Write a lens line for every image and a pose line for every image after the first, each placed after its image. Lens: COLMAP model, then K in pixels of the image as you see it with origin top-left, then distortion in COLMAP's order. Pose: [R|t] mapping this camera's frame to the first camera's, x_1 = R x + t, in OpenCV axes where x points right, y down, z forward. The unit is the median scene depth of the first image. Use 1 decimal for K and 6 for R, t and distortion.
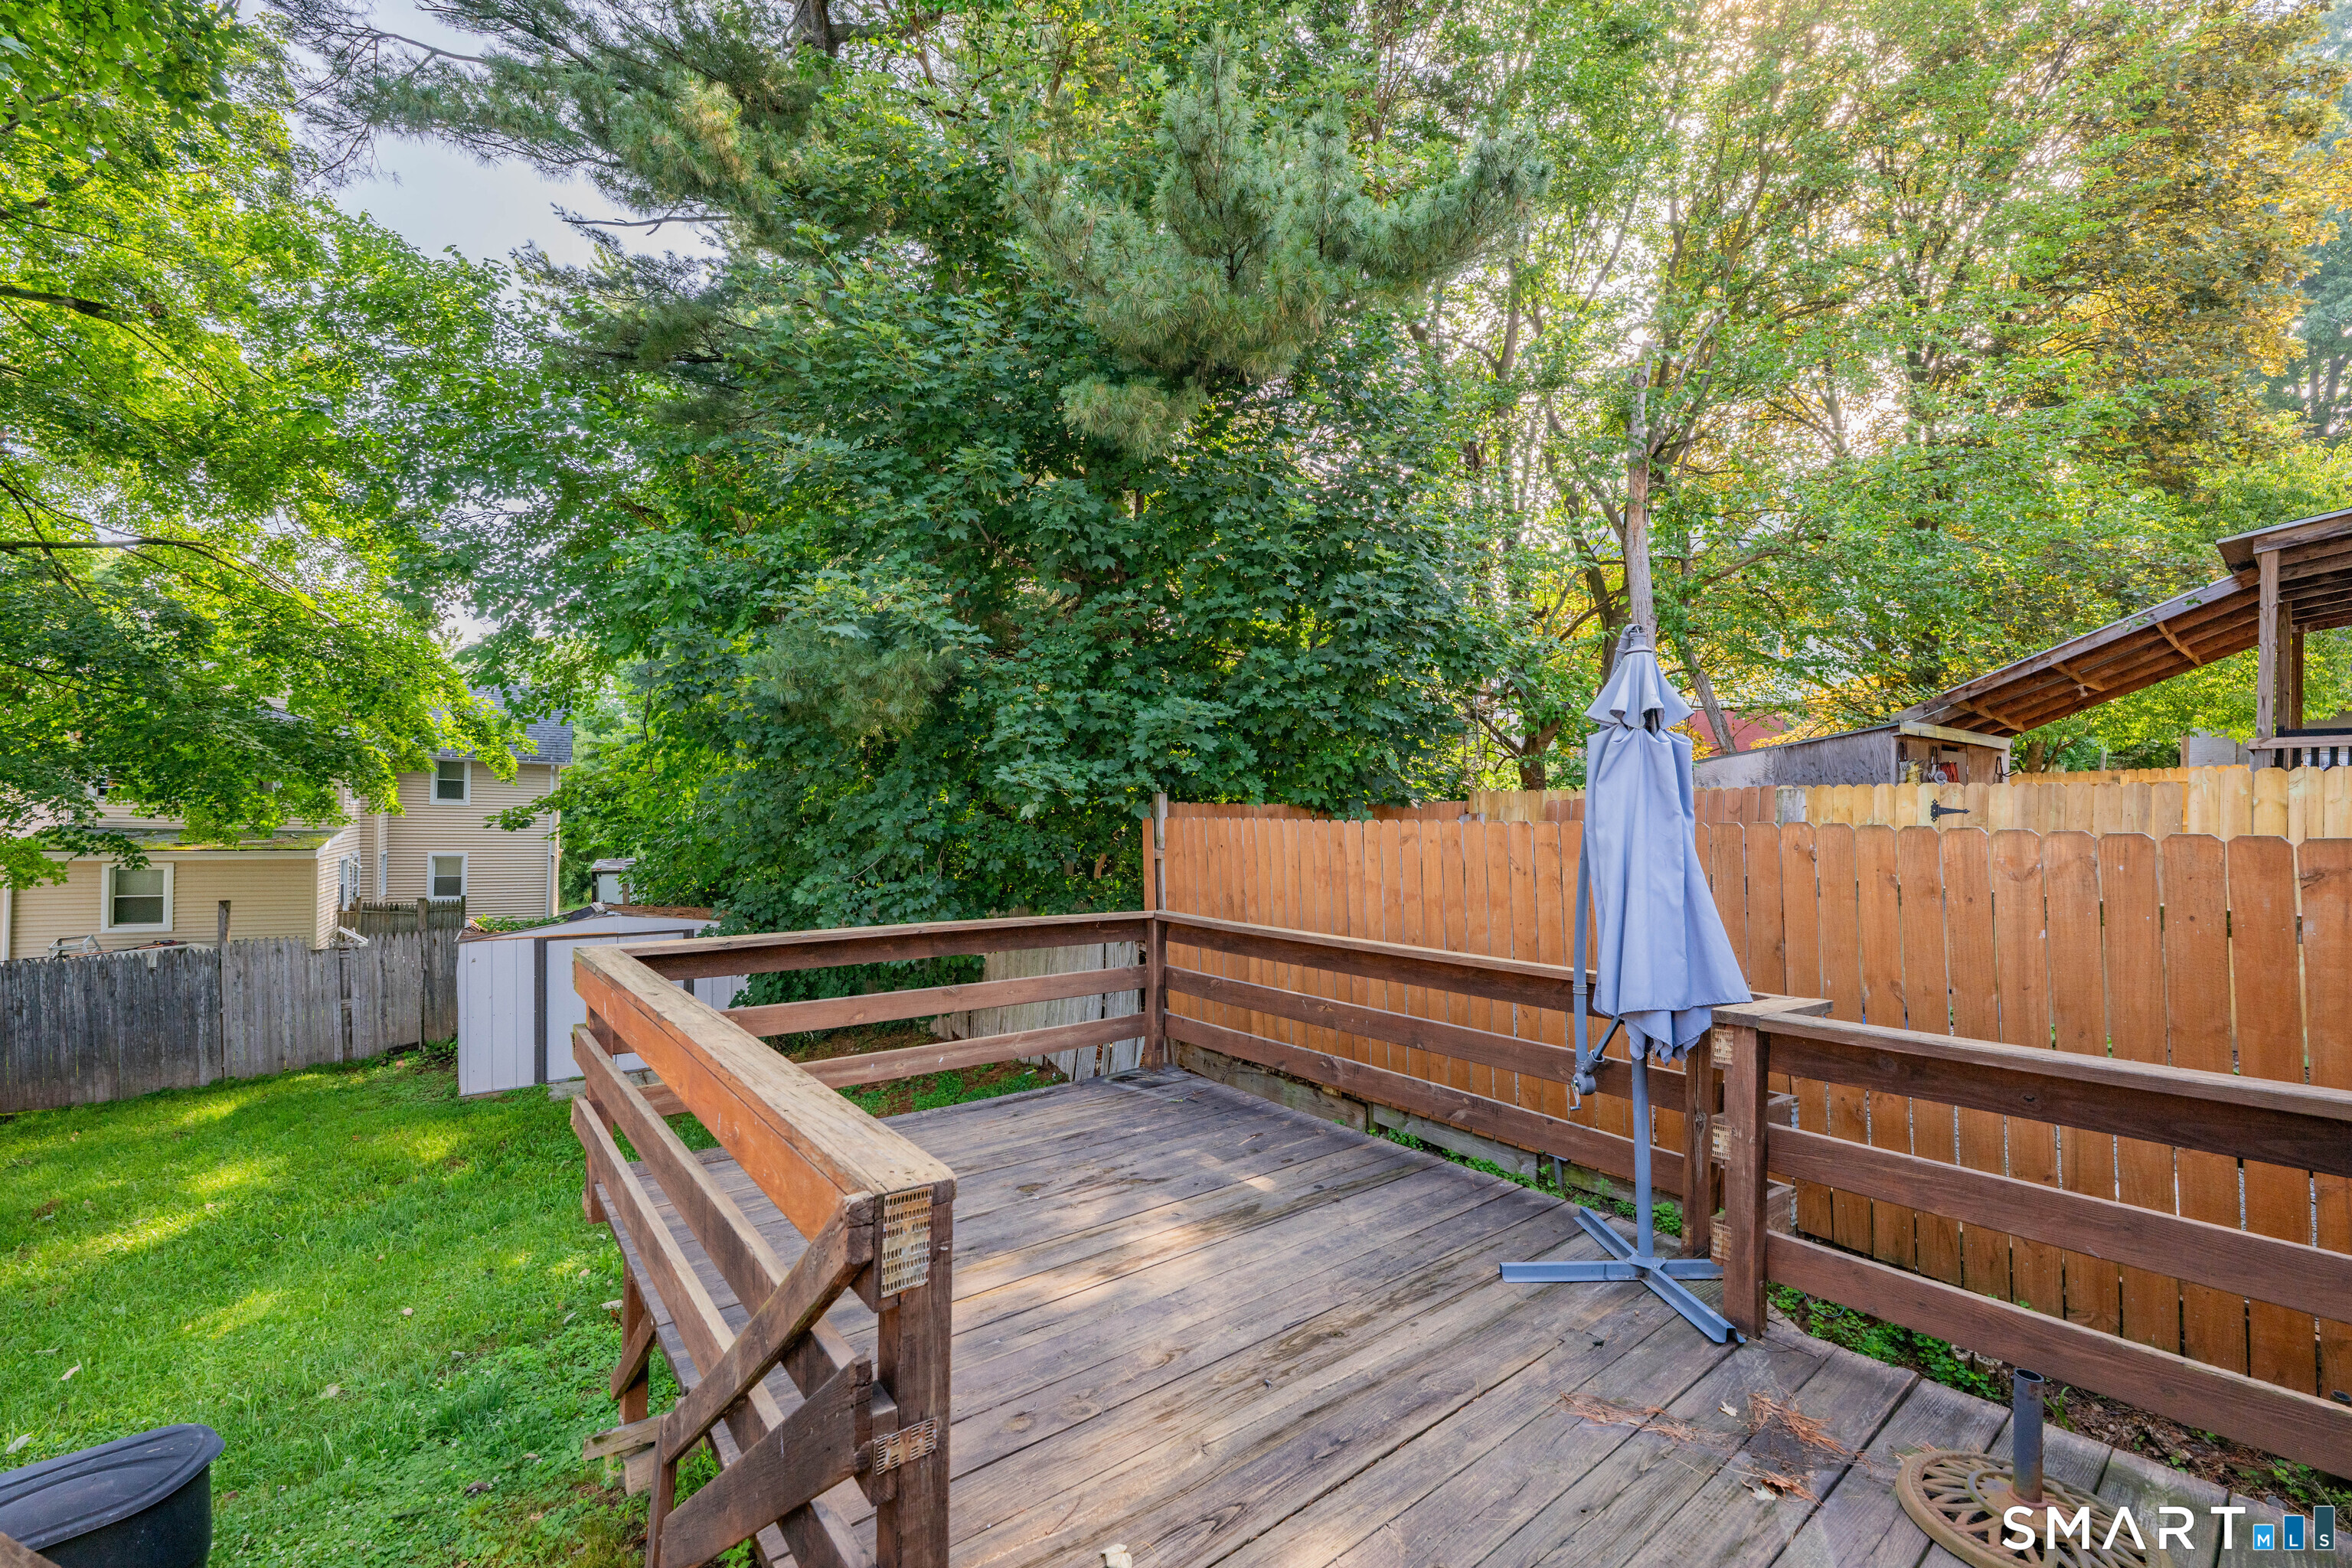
lens RADIAL K [[943.0, 0, 1199.2], [0, 943.0, 819.7], [0, 0, 1]] dist [-0.001169, -0.000437]
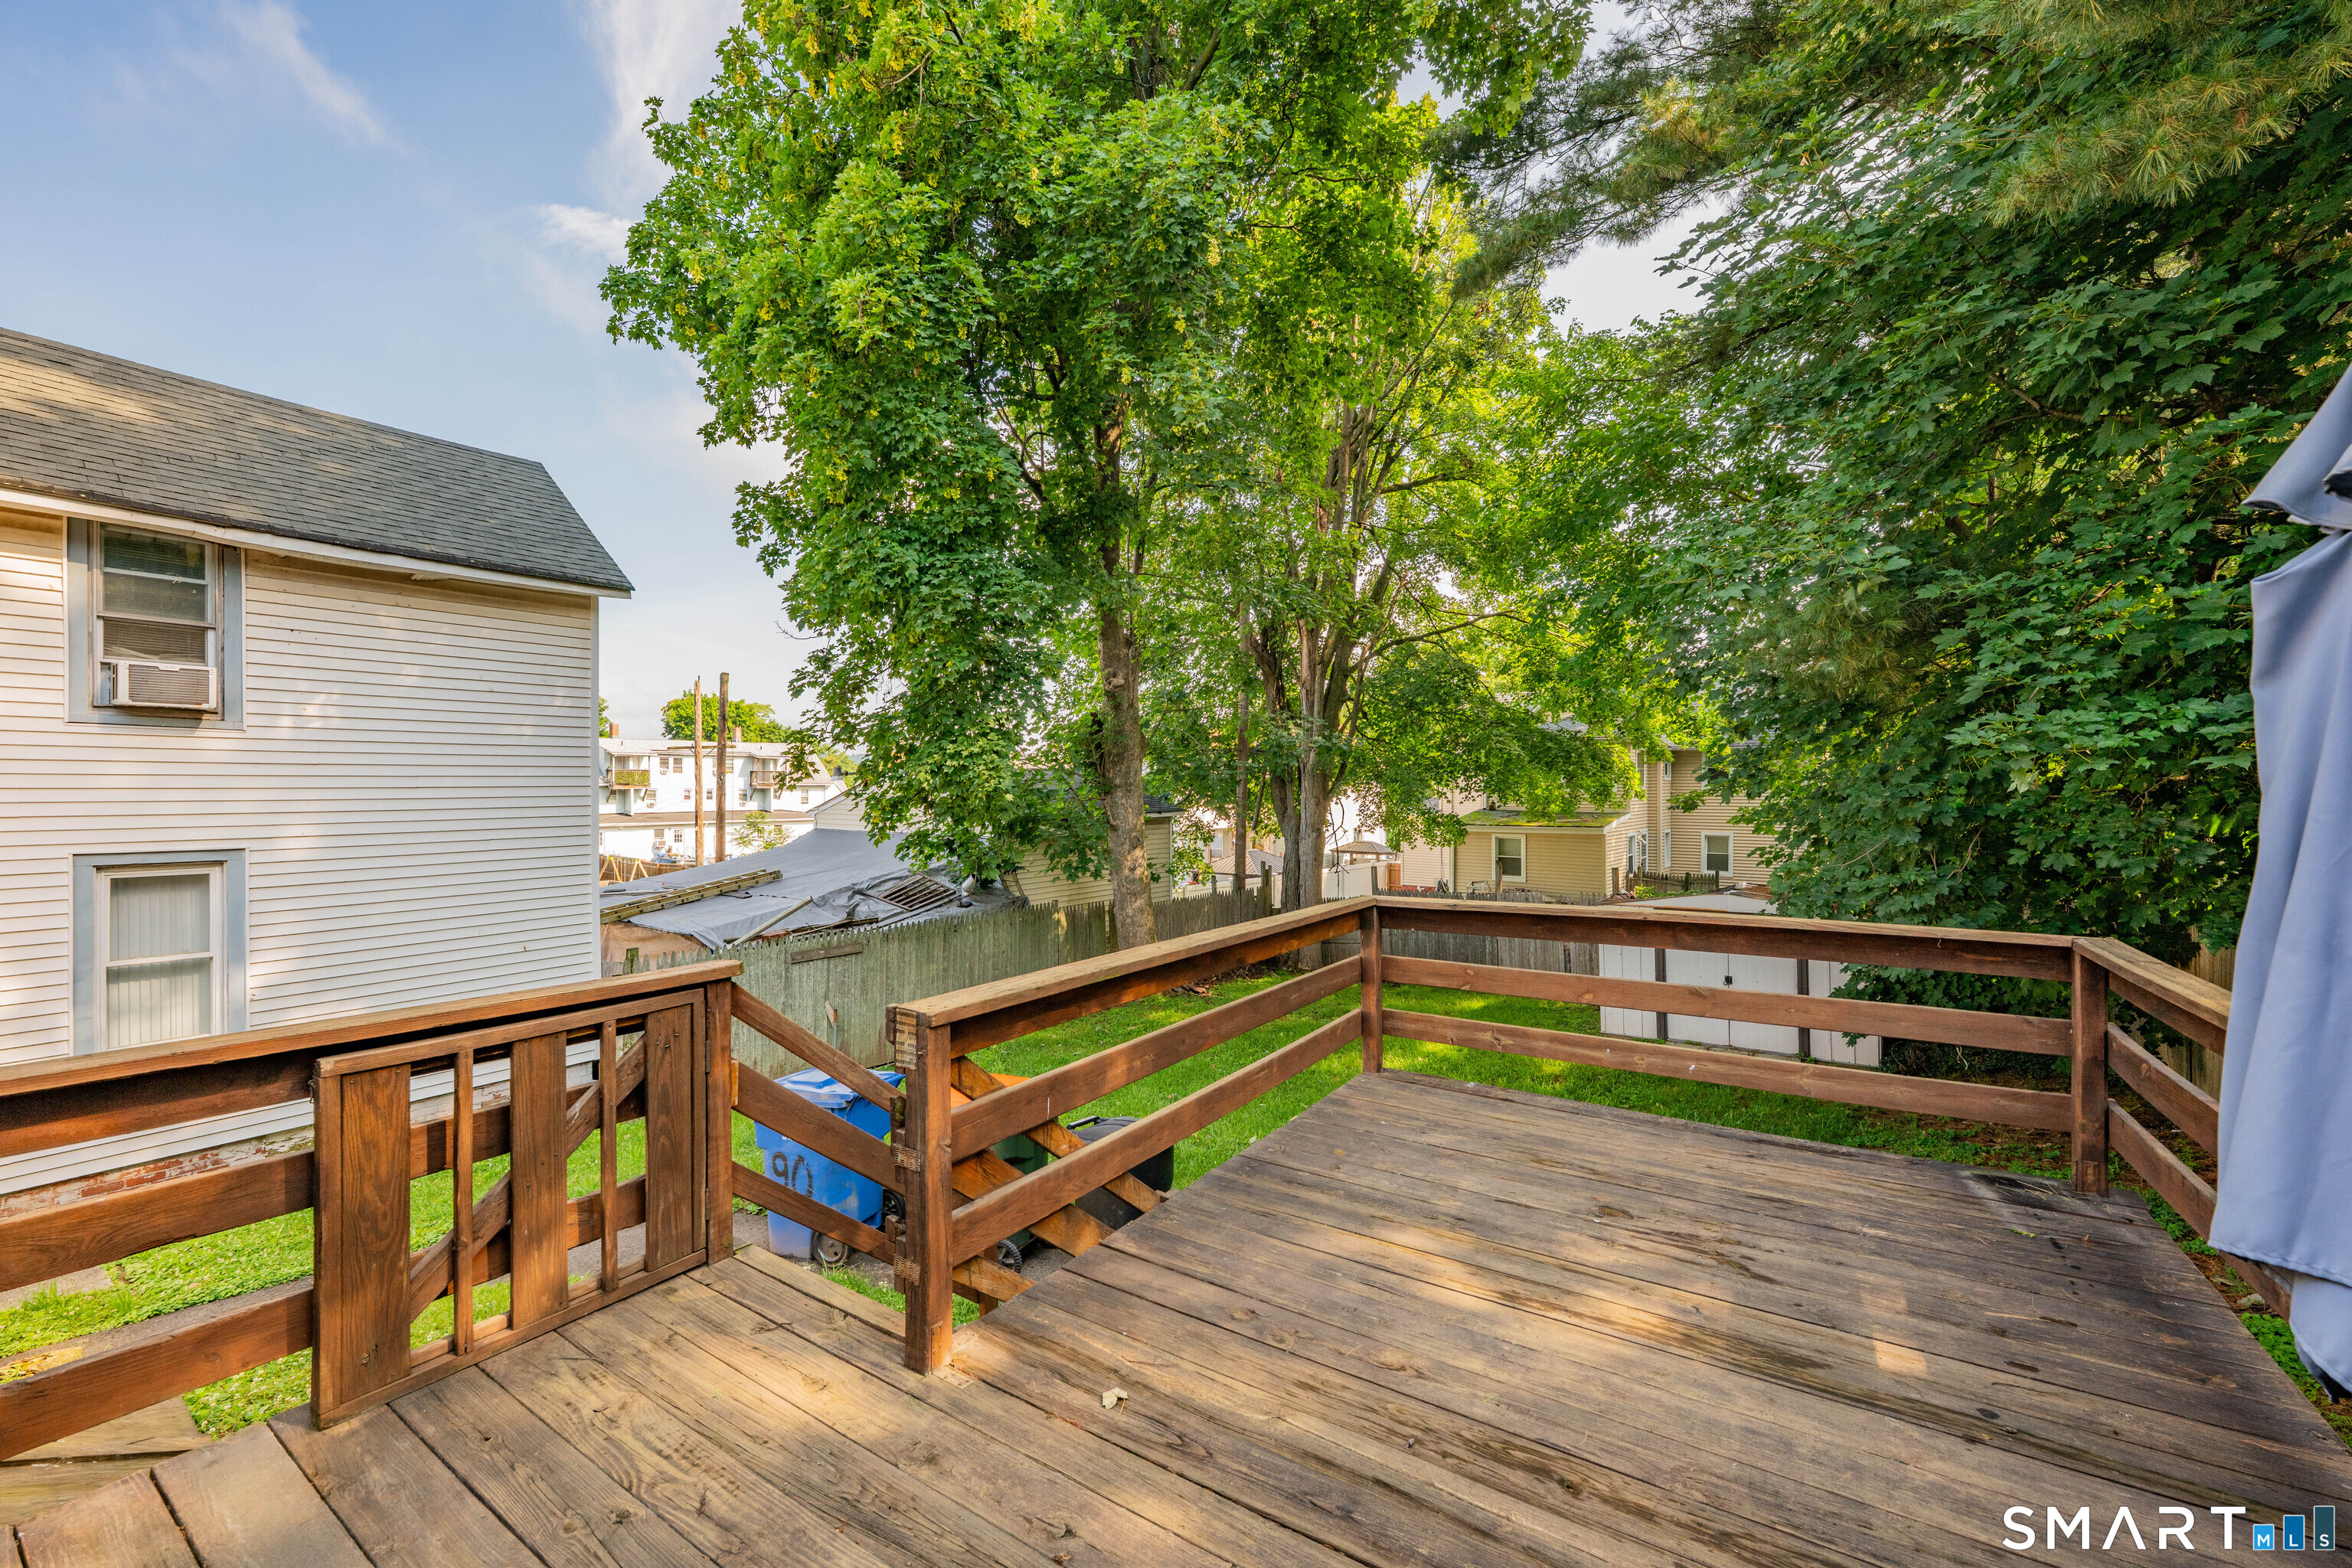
lens RADIAL K [[943.0, 0, 1184.1], [0, 943.0, 791.8], [0, 0, 1]] dist [-0.001169, -0.000437]
pose [[0.301150, -0.018490, -0.953398, 0.388558], [0.006656, 0.999828, -0.017288, 0.006853], [0.953554, -0.001139, 0.301221, 0.249250]]
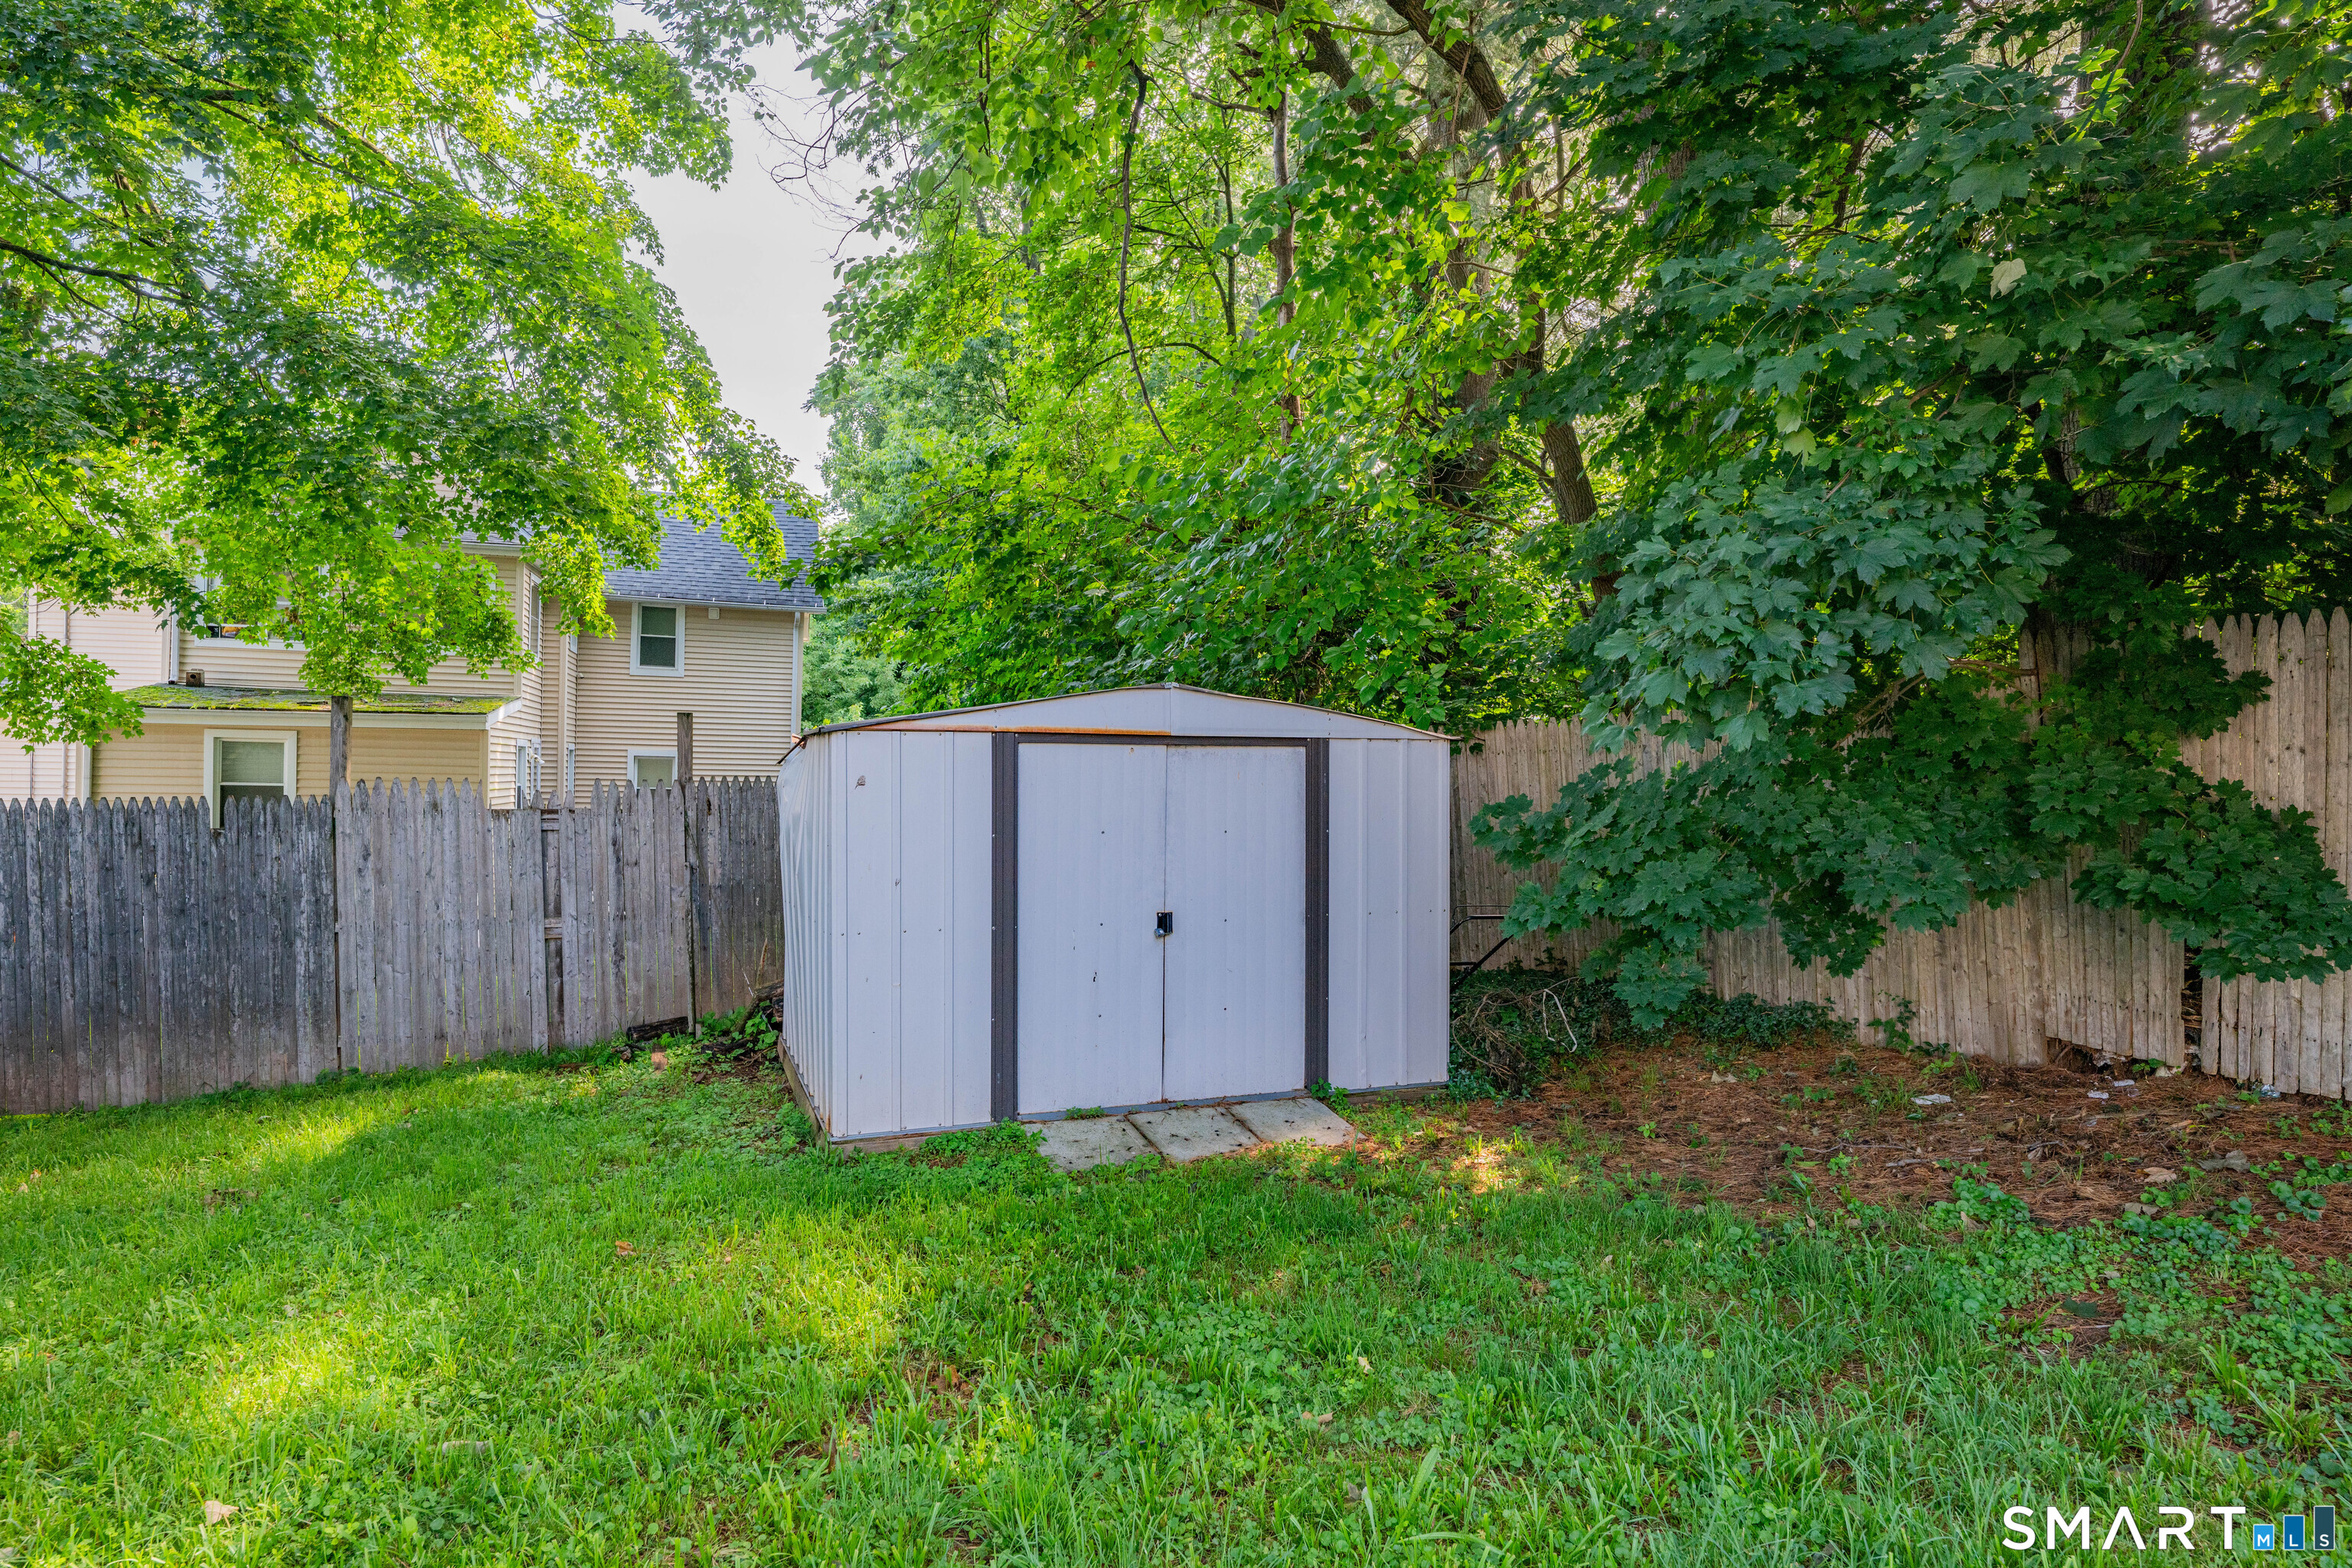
lens RADIAL K [[1369.0, 0, 1177.3], [0, 1369.0, 790.3], [0, 0, 1]] dist [0.002033, -0.000061]
pose [[0.961788, -0.005550, -0.273738, -0.975661], [0.005382, 0.999985, -0.001364, 0.301083], [0.273742, -0.000162, 0.961803, 0.997326]]
